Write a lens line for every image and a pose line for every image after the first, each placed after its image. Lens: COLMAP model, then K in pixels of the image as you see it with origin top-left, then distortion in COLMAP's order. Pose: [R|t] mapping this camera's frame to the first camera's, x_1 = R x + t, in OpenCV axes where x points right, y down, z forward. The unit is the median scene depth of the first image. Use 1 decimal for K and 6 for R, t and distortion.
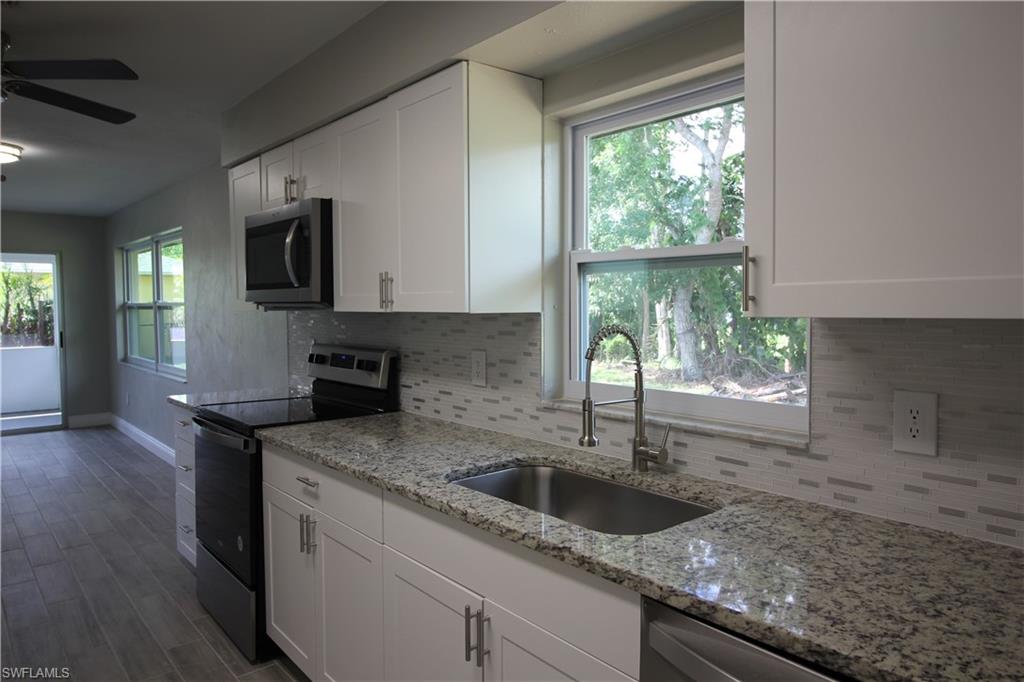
lens RADIAL K [[691.8, 0, 521.7], [0, 691.8, 334.2], [0, 0, 1]] dist [0.015605, -0.014671]
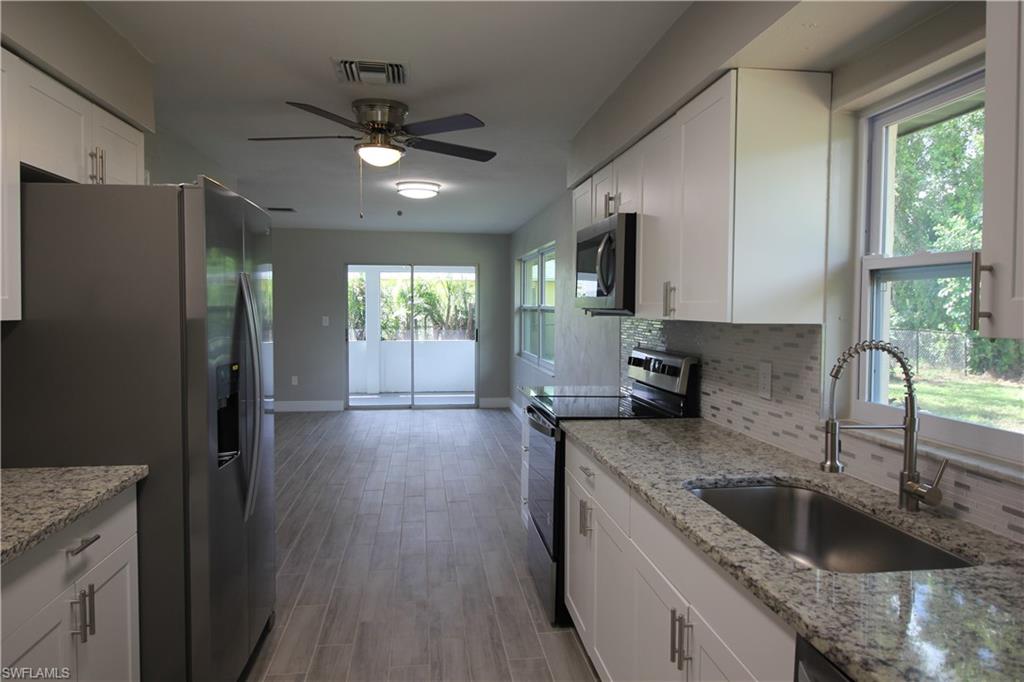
lens RADIAL K [[691.8, 0, 518.6], [0, 691.8, 333.5], [0, 0, 1]] dist [0.015605, -0.014671]
pose [[0.846070, 0.031873, -0.532118, 0.164346], [-0.035470, 0.999365, 0.003463, -0.006924], [0.531890, 0.015944, 0.846663, 0.000264]]
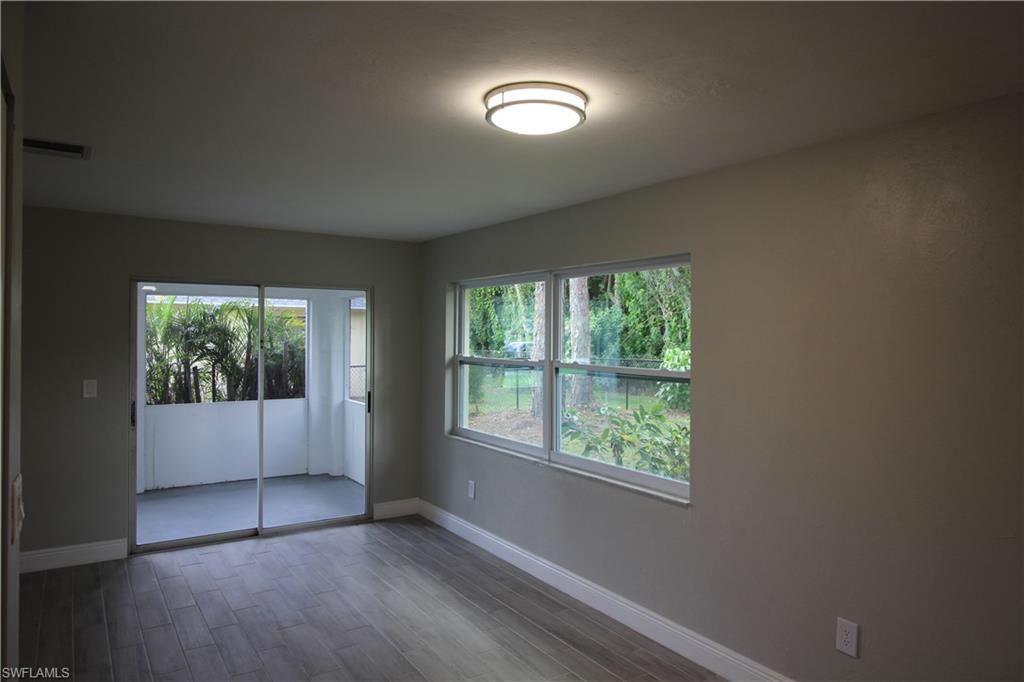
lens RADIAL K [[691.8, 0, 518.0], [0, 691.8, 337.2], [0, 0, 1]] dist [0.015605, -0.014671]
pose [[0.990559, 0.014037, -0.136369, -1.238911], [-0.019449, 0.999072, -0.038431, -0.115798], [0.135703, 0.040720, 0.989912, 0.830552]]
